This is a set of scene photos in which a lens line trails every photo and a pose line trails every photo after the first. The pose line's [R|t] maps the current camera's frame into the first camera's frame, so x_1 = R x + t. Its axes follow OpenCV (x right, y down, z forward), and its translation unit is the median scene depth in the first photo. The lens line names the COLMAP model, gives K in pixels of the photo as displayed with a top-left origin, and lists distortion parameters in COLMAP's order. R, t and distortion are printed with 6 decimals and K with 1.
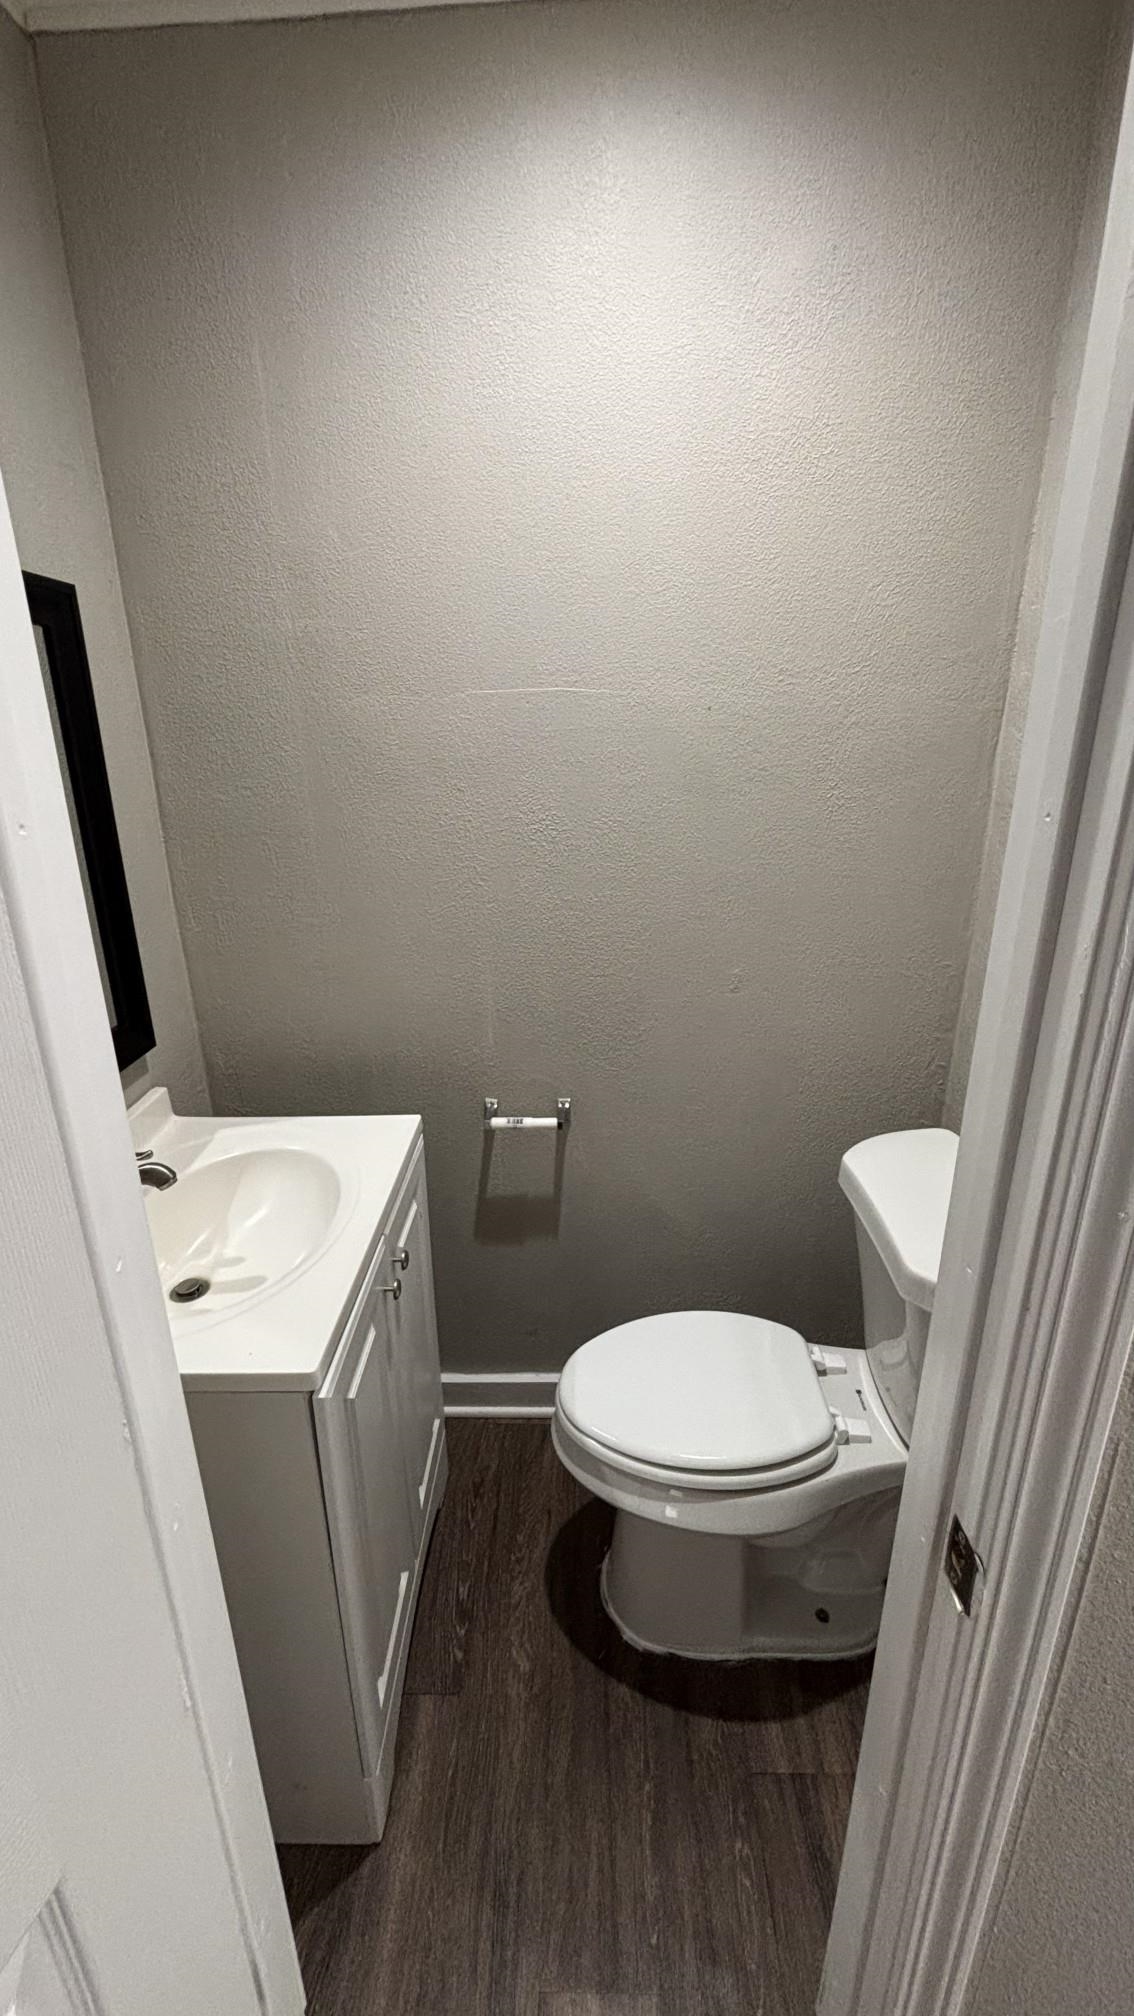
lens RADIAL K [[828.5, 0, 561.6], [0, 828.5, 1006.4], [0, 0, 1]] dist [-0.001556, -0.000511]
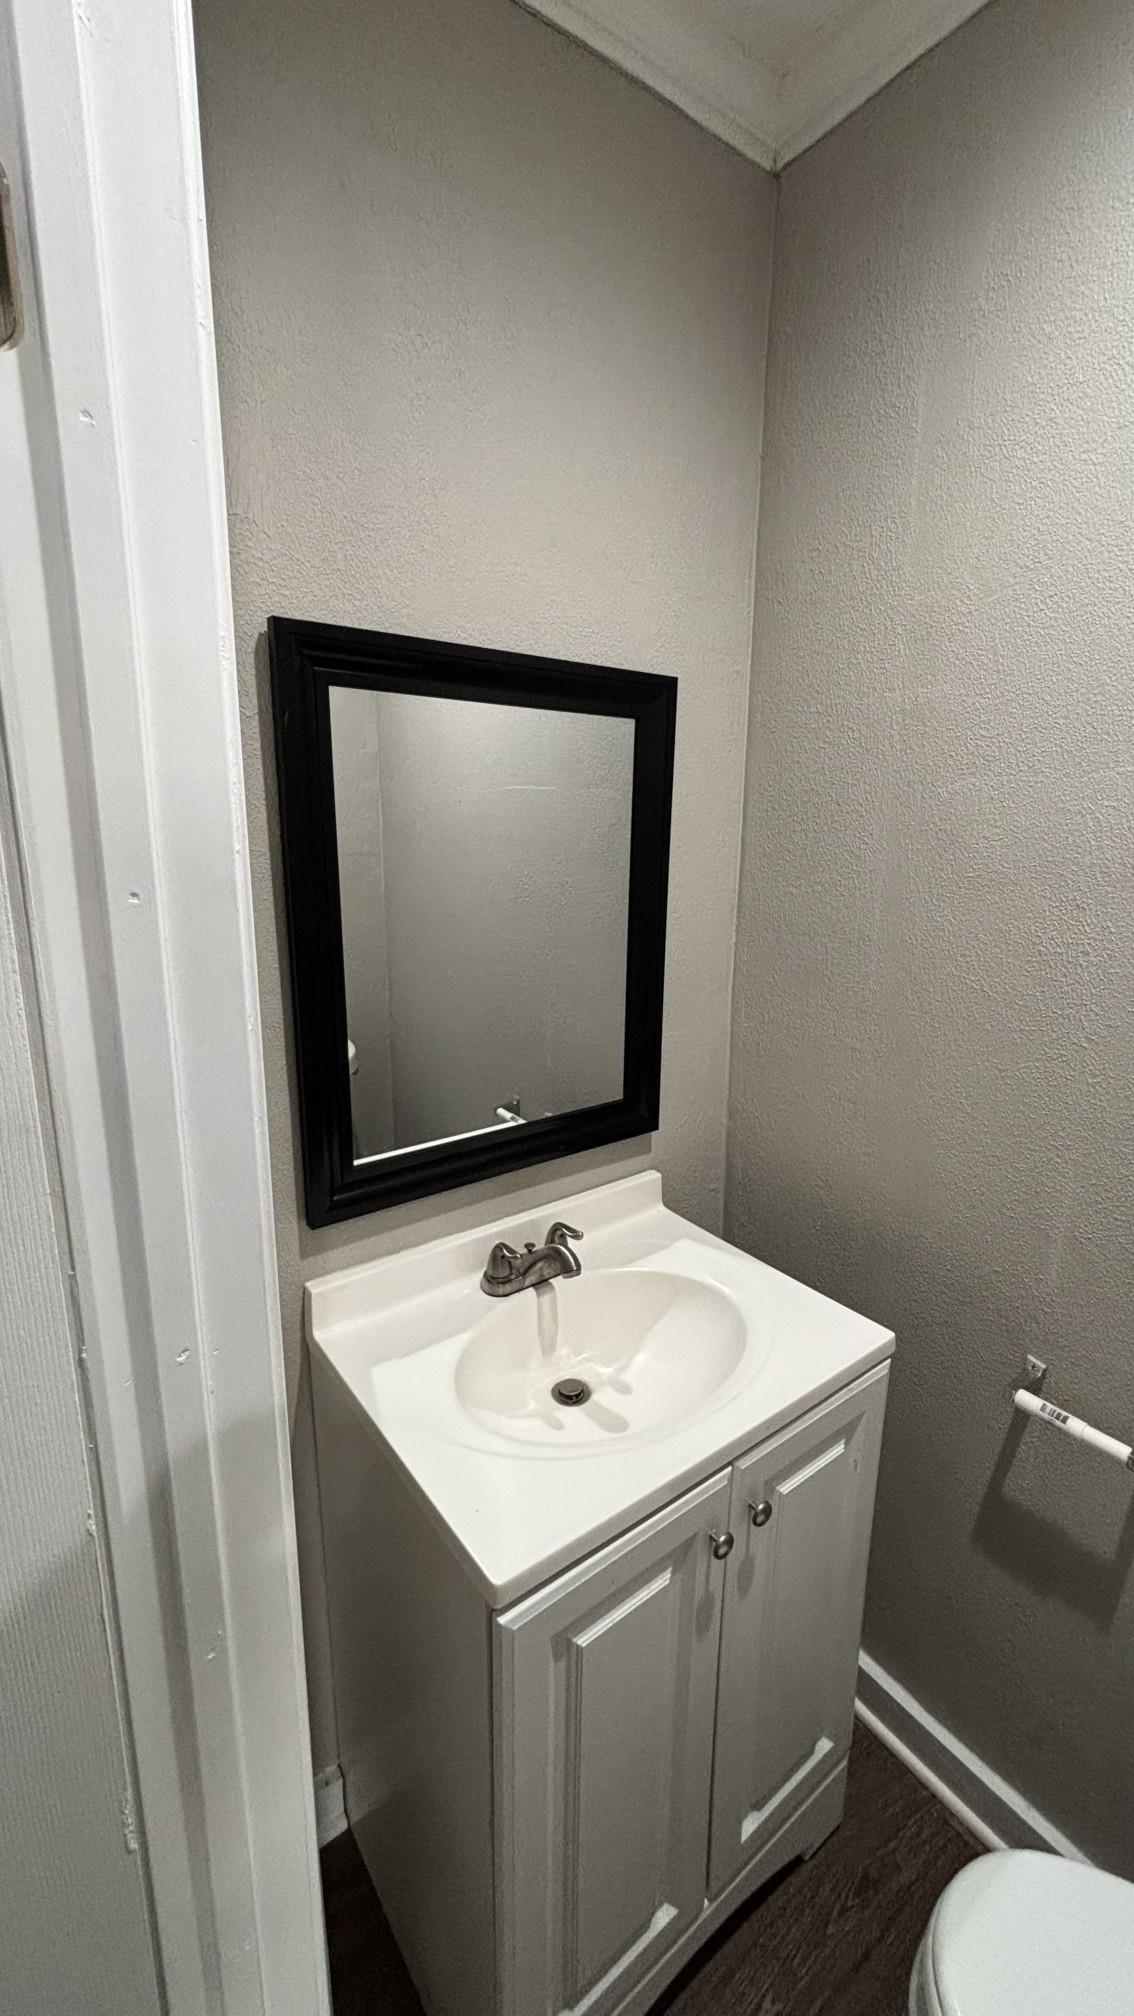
lens RADIAL K [[828.5, 0, 567.2], [0, 828.5, 1000.9], [0, 0, 1]] dist [-0.001556, -0.000511]
pose [[0.608729, 0.186578, -0.771127, 0.165394], [-0.269215, 0.962863, 0.020450, -0.089455], [0.746305, 0.195150, 0.636353, 0.271663]]
